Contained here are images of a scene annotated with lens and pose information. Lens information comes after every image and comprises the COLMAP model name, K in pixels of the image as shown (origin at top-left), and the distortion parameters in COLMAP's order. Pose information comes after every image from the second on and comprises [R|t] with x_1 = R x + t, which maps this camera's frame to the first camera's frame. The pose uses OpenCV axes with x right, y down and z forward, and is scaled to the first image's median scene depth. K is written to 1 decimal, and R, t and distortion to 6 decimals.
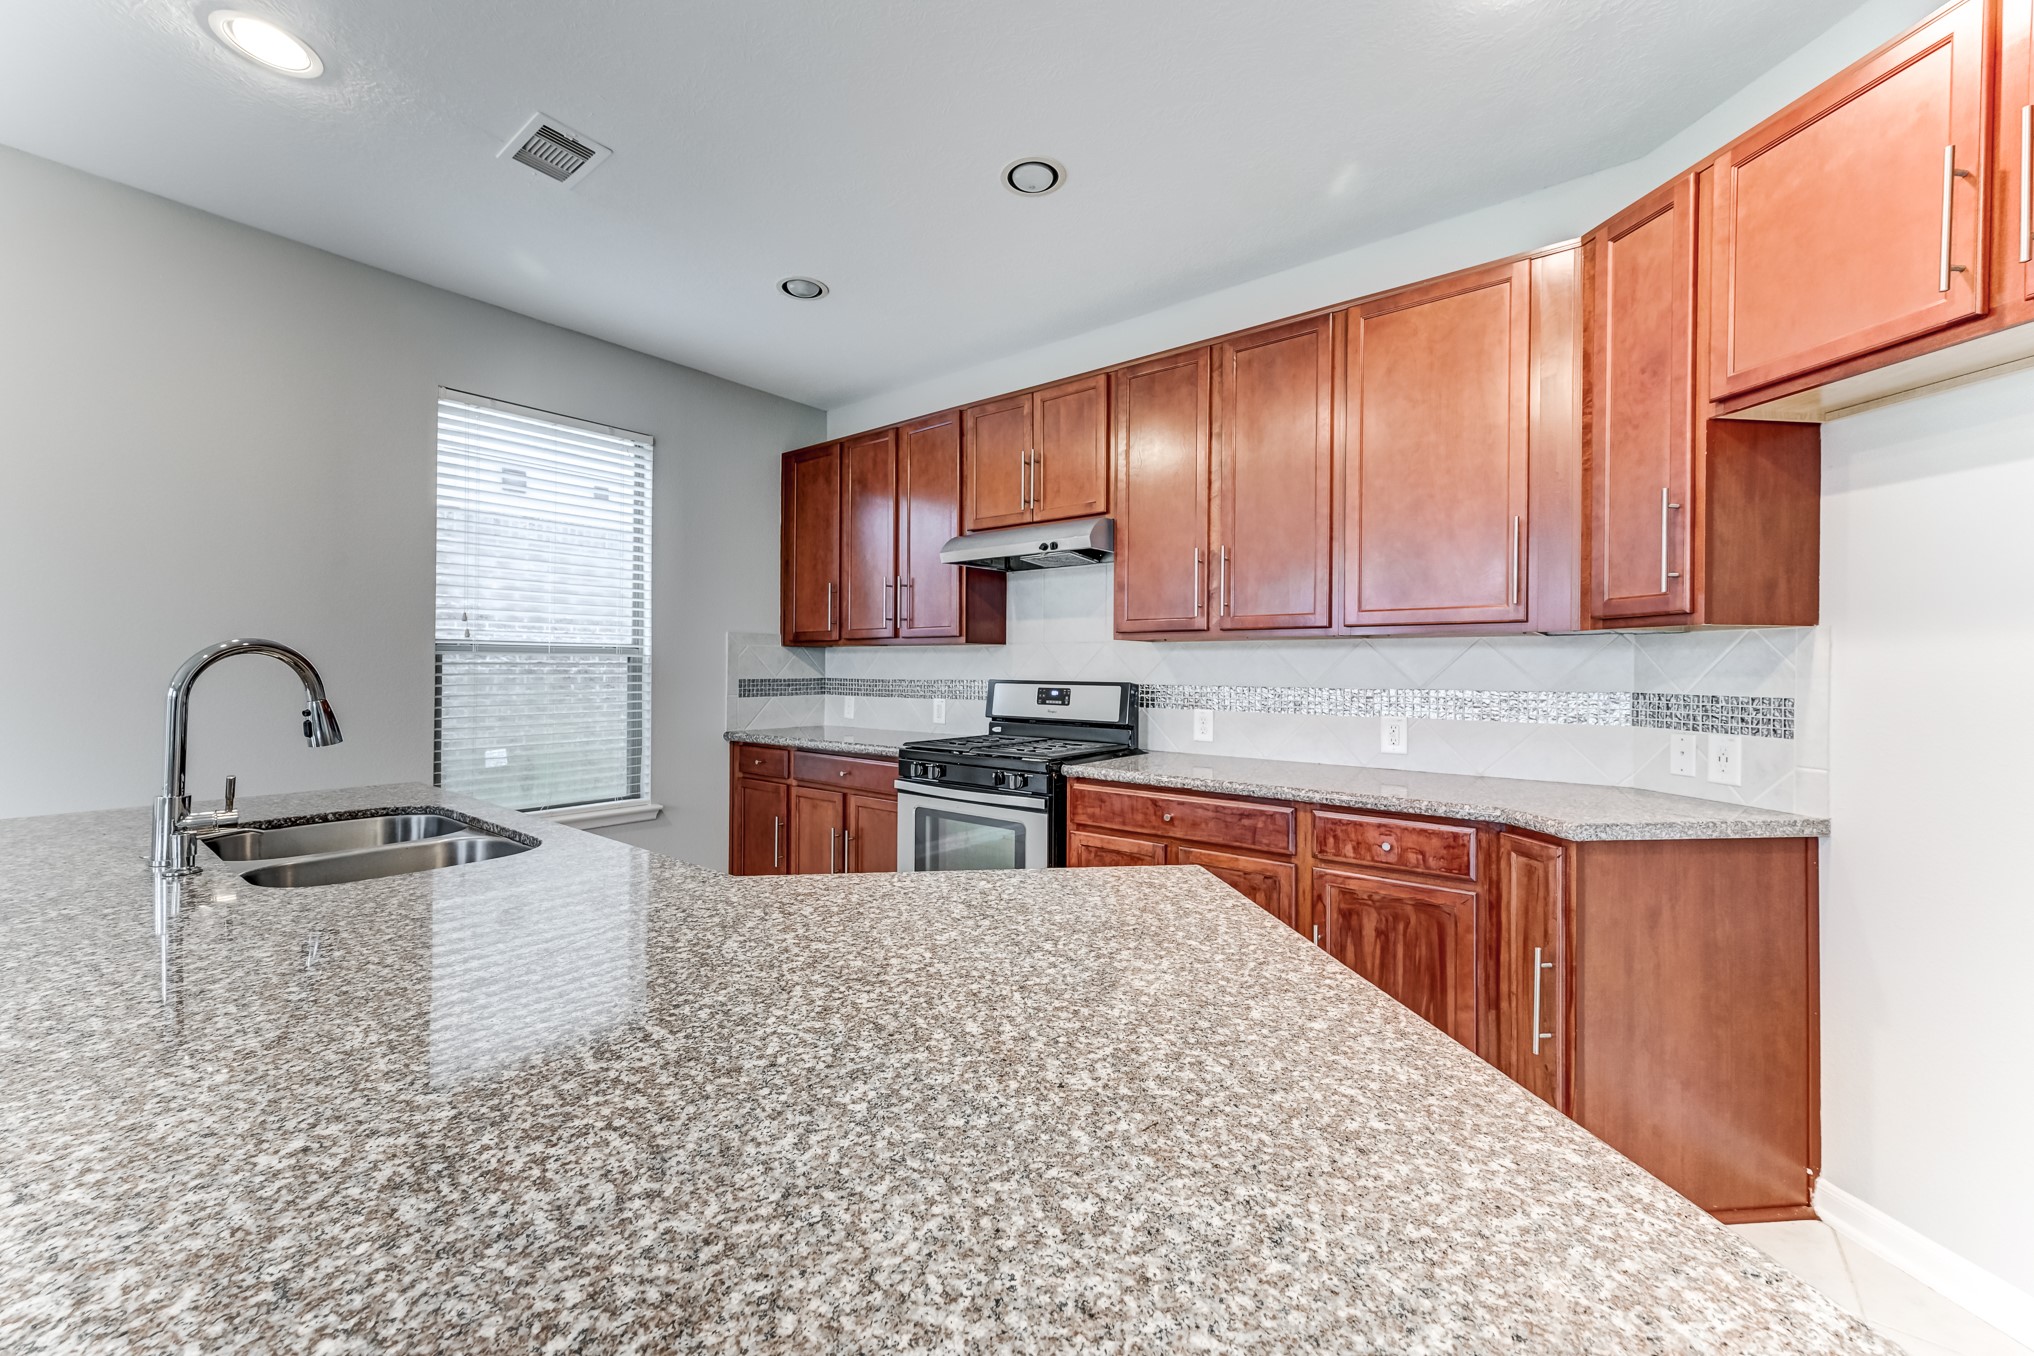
lens RADIAL K [[789.0, 0, 1010.5], [0, 789.0, 666.7], [0, 0, 1]] dist [0.008658, 0.000213]
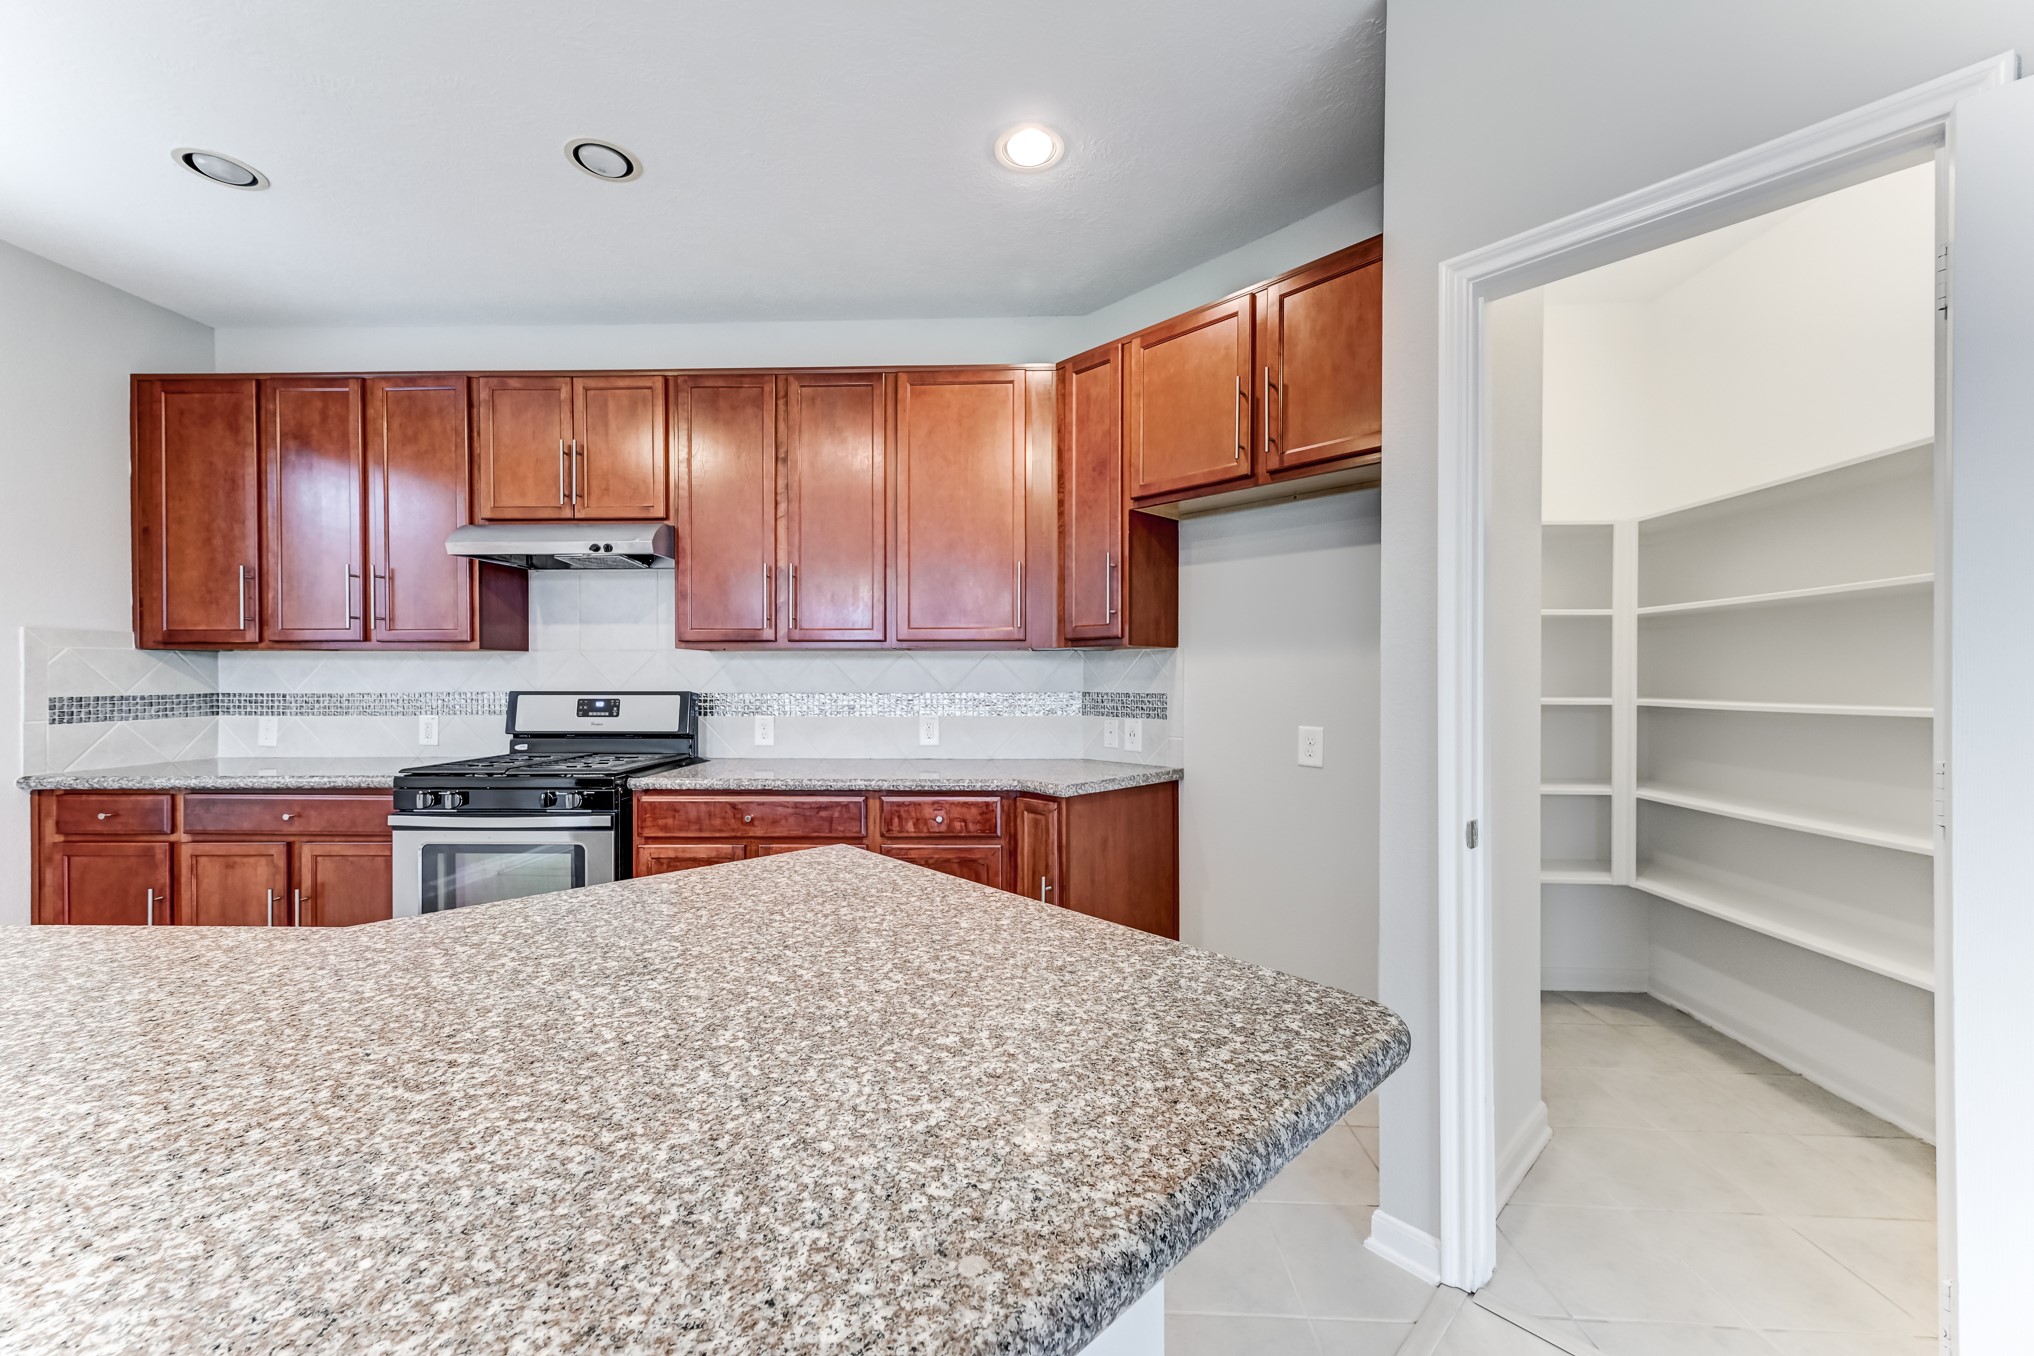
lens RADIAL K [[783.6, 0, 1010.3], [0, 783.6, 680.7], [0, 0, 1]] dist [0.009797, 0.000098]
pose [[0.807504, -0.009843, 0.589780, -0.135270], [0.004770, 0.999937, 0.010158, -0.002116], [-0.589843, -0.005390, 0.807500, -0.051634]]
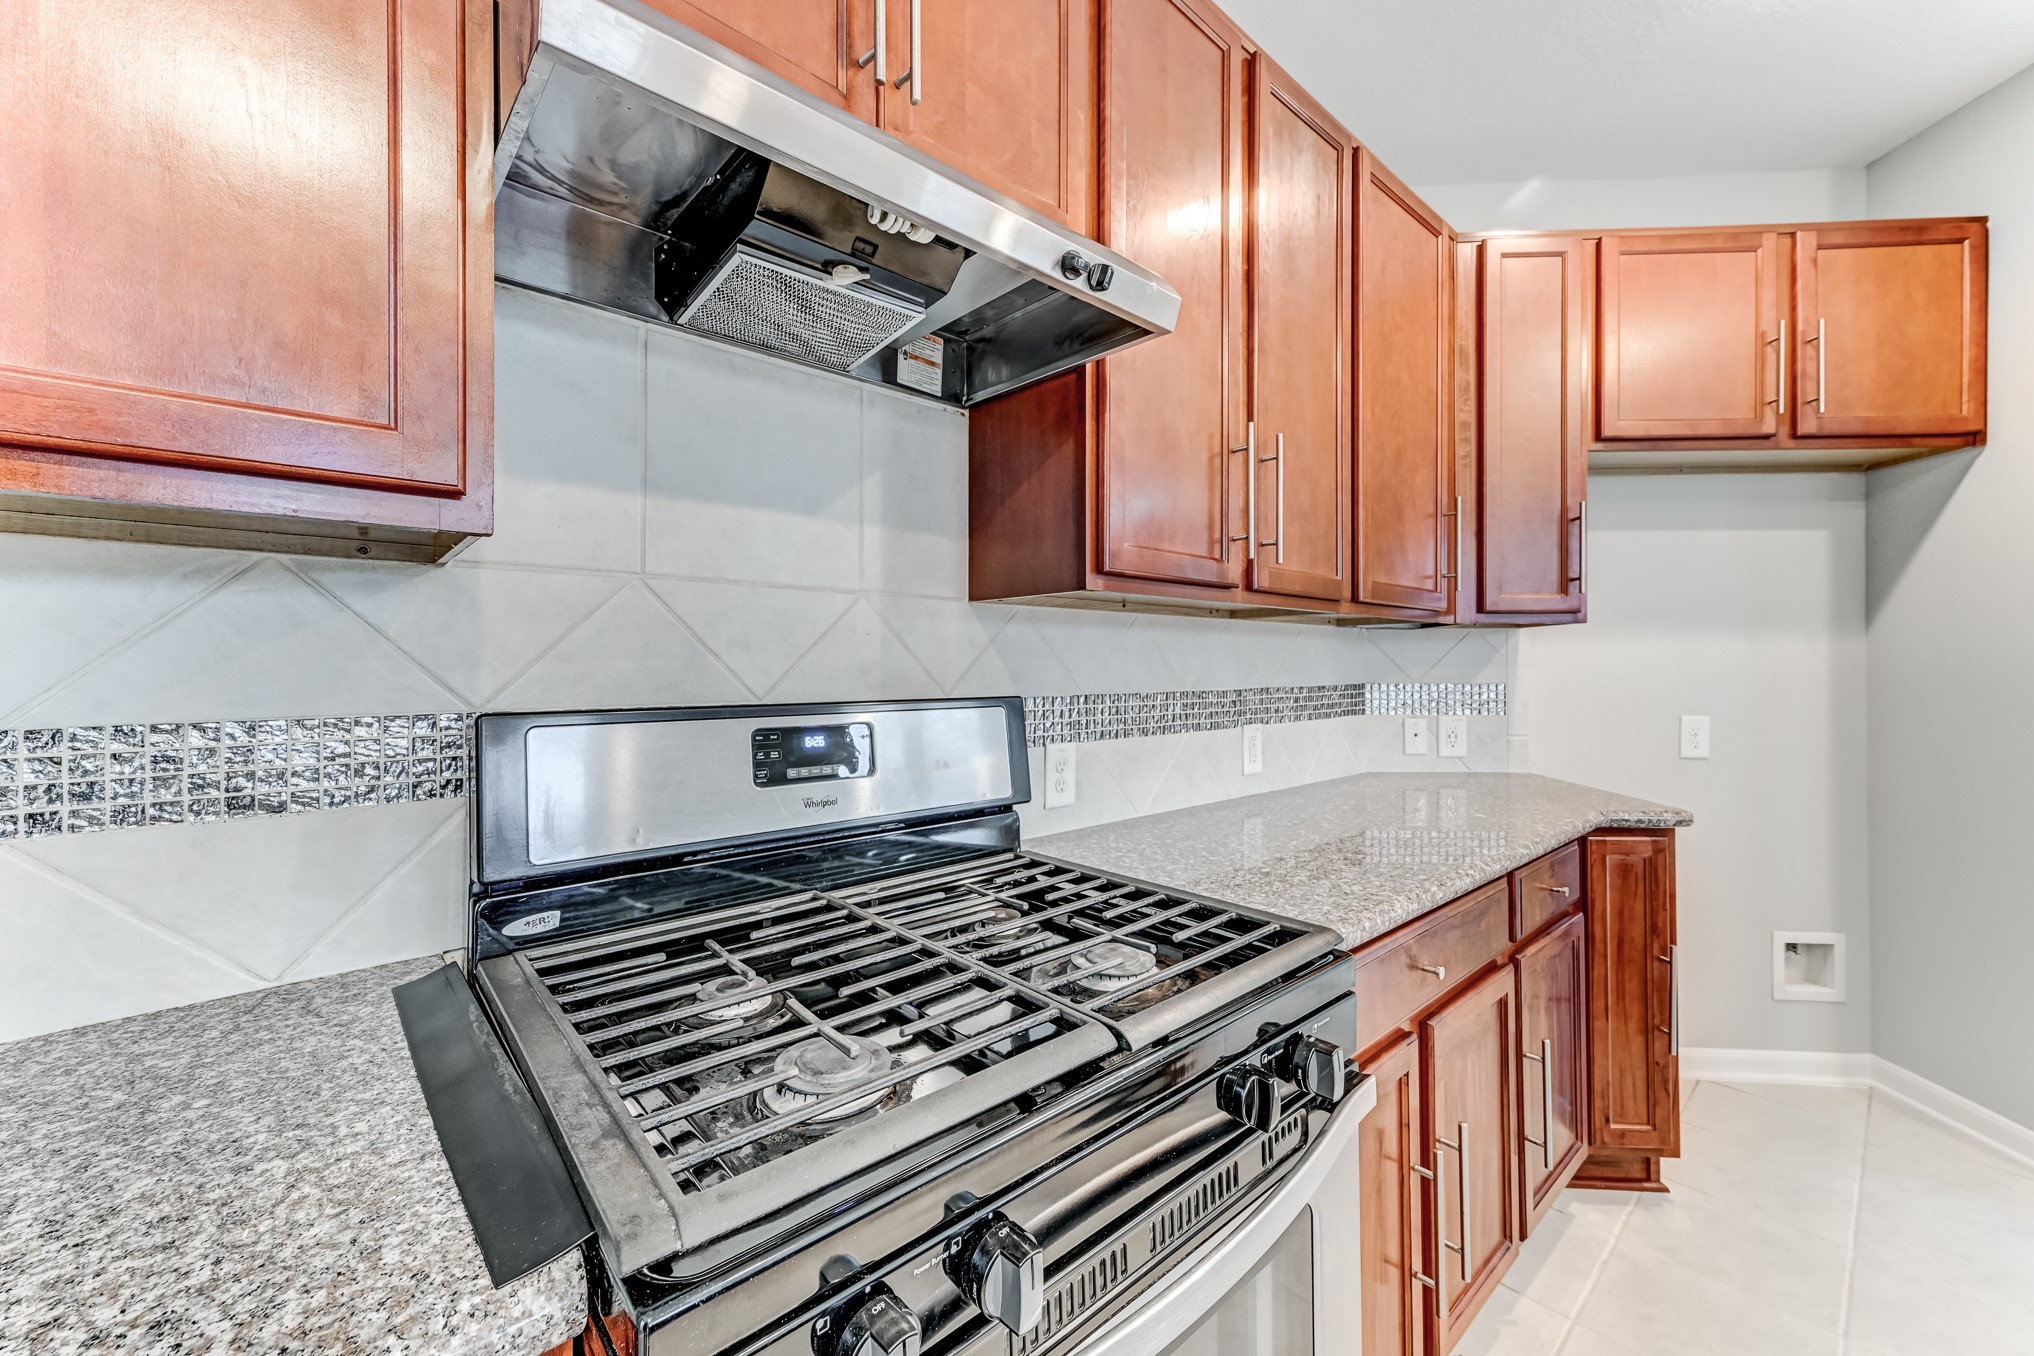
lens RADIAL K [[789.0, 0, 1010.5], [0, 789.0, 666.7], [0, 0, 1]] dist [0.008658, 0.000213]
pose [[0.175248, -0.006327, 0.984504, -0.318603], [0.000001, 0.999979, 0.006427, 0.002854], [-0.984524, -0.001126, 0.175244, 1.181442]]
